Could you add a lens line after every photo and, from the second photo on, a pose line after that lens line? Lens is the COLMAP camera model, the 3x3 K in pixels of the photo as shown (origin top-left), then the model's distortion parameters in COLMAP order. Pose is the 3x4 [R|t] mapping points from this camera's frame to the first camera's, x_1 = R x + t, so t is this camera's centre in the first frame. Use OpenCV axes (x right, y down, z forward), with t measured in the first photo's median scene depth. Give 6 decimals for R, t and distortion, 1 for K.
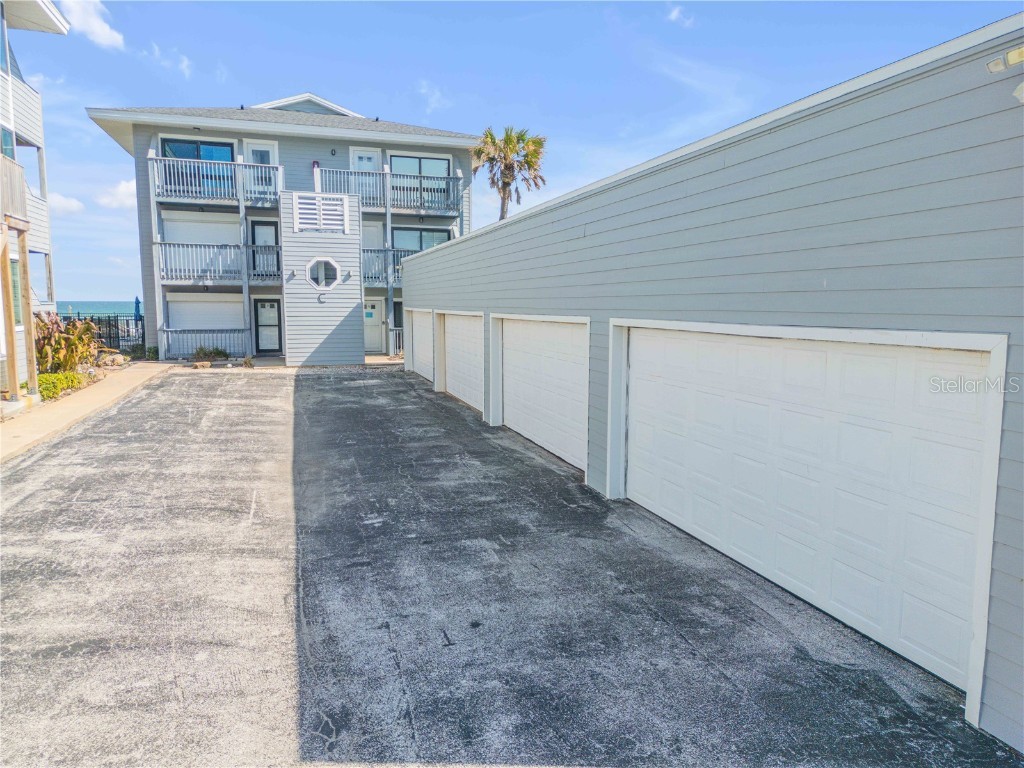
lens RADIAL K [[715.9, 0, 512.0], [0, 715.9, 384.0], [0, 0, 1]] dist [0.081477, -0.067417]
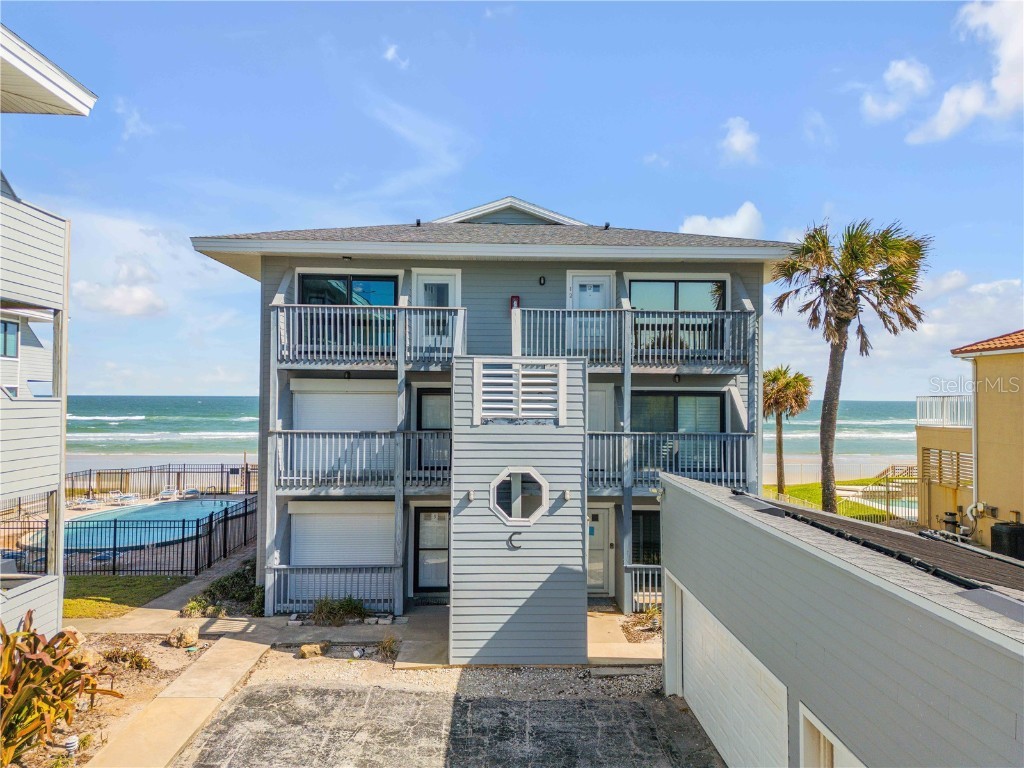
lens RADIAL K [[714.3, 0, 512.0], [0, 714.3, 384.0], [0, 0, 1]] dist [0.115417, -0.144679]
pose [[0.964793, 0.001248, -0.263008, -0.110274], [-0.035319, 0.991546, -0.124856, -0.155924], [0.260629, 0.129749, 0.956681, 0.415349]]
